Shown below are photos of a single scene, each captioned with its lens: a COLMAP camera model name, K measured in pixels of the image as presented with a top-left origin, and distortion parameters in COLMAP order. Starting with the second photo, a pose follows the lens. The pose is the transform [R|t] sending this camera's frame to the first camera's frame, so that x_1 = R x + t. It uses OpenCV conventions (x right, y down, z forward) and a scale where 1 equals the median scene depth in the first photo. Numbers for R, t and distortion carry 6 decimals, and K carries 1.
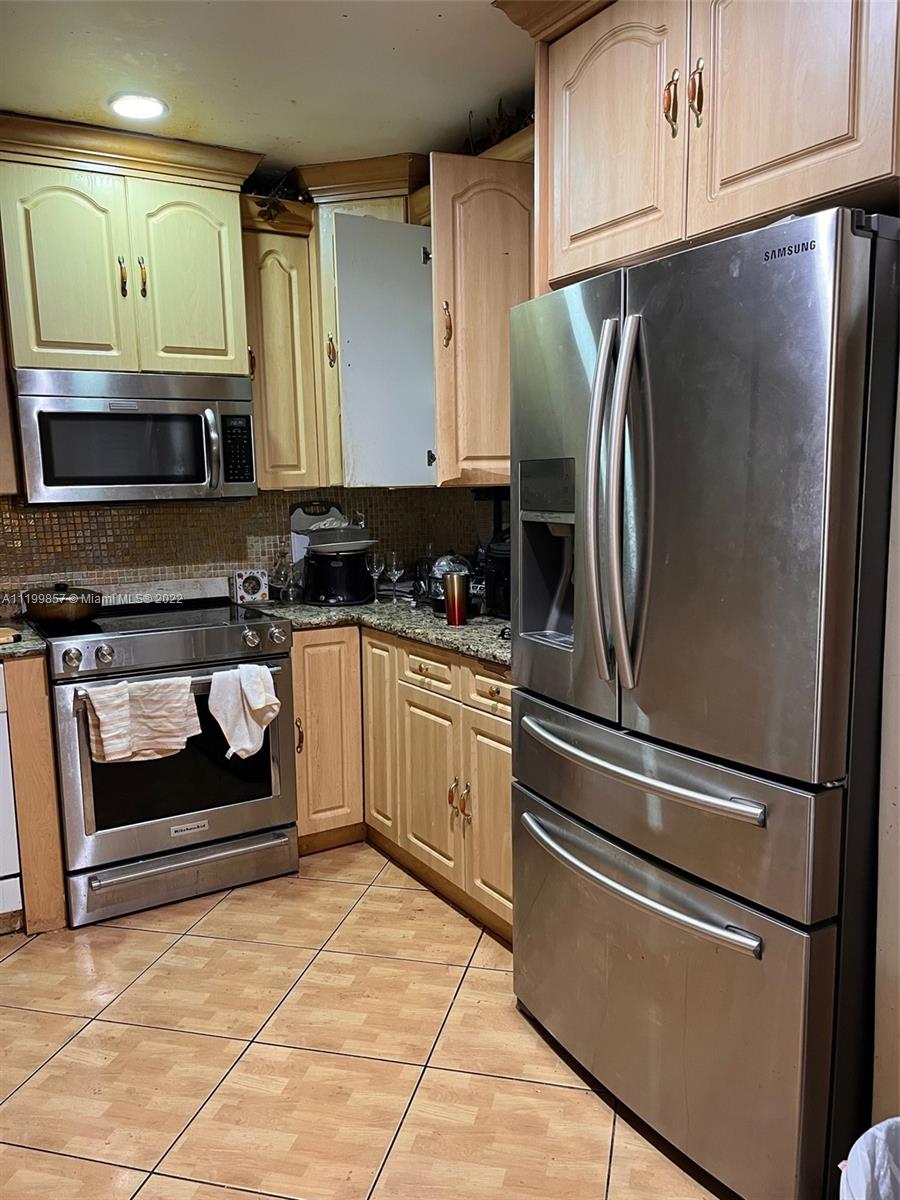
lens RADIAL K [[905.1, 0, 449.0], [0, 905.1, 610.4], [0, 0, 1]] dist [0.030655, -0.017203]
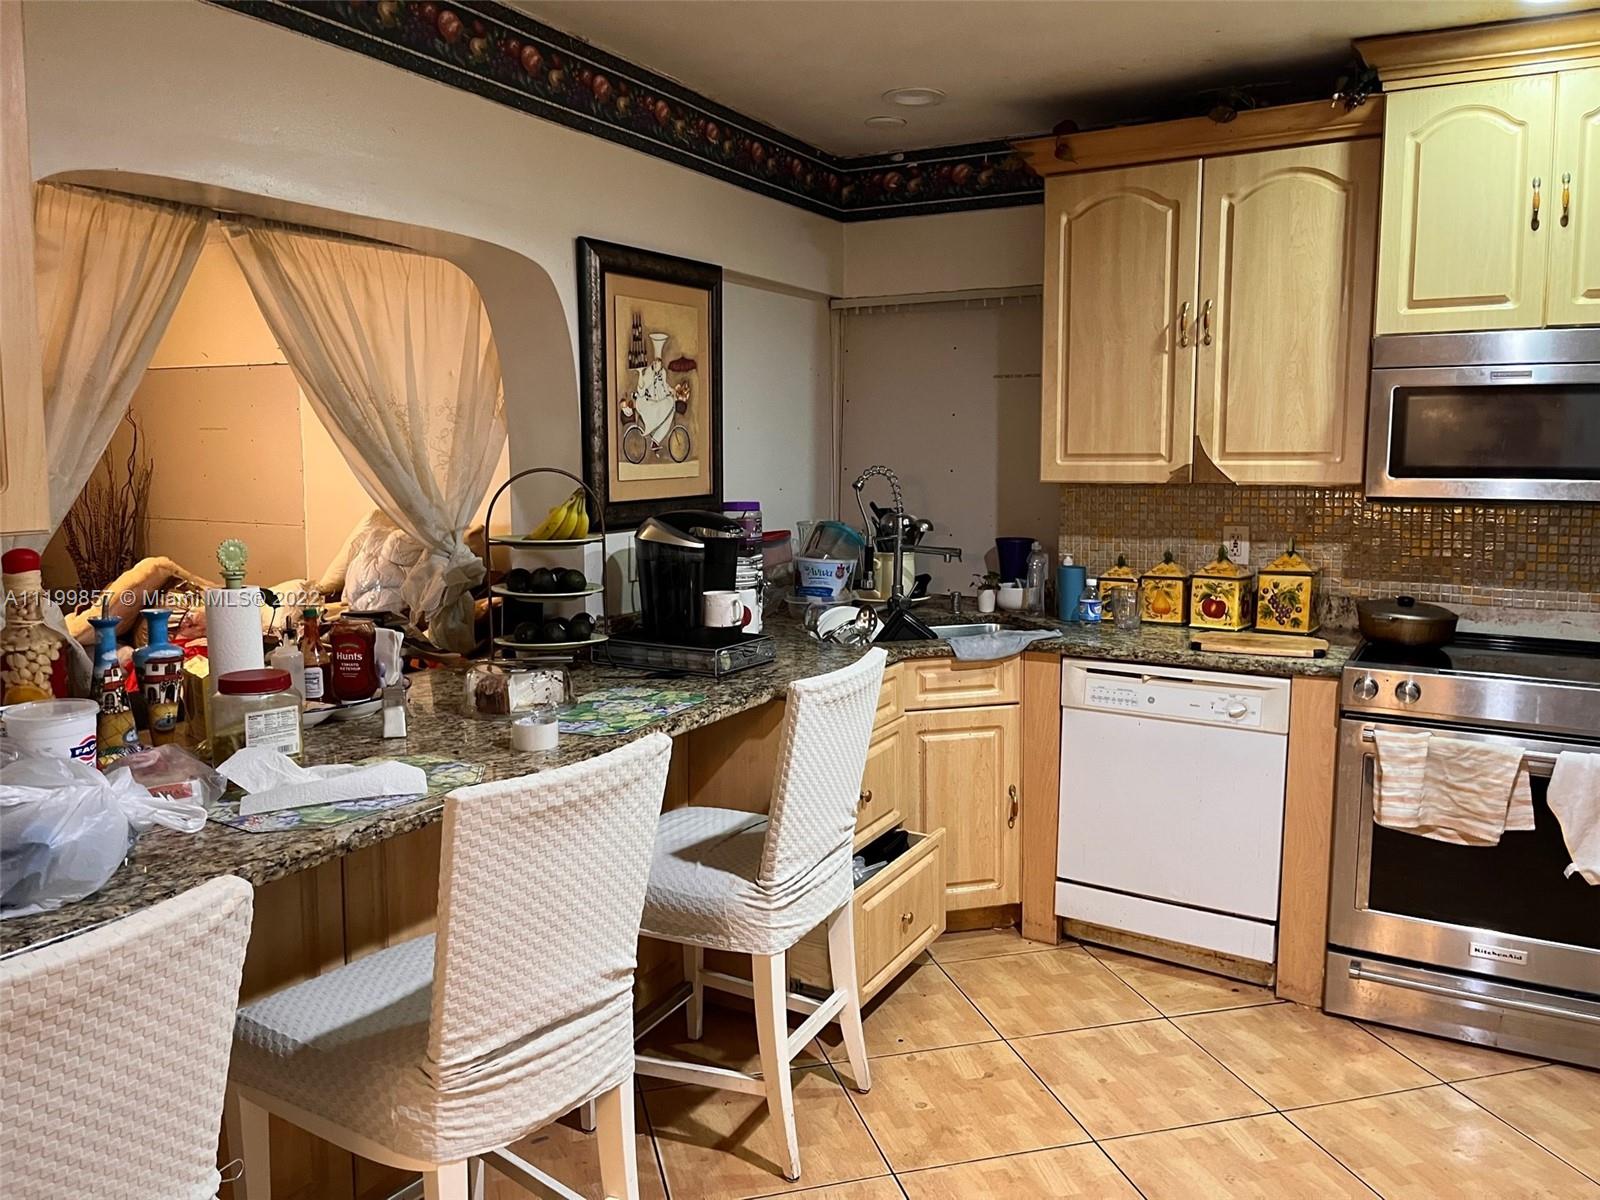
lens RADIAL K [[1206.8, 0, 797.7], [0, 1206.8, 587.1], [0, 0, 1]] dist [0.030655, -0.017203]
pose [[0.505026, 0.128228, -0.853526, 0.237007], [-0.140336, 0.987943, 0.065386, -0.036582], [0.851619, 0.086759, 0.516932, -0.007531]]
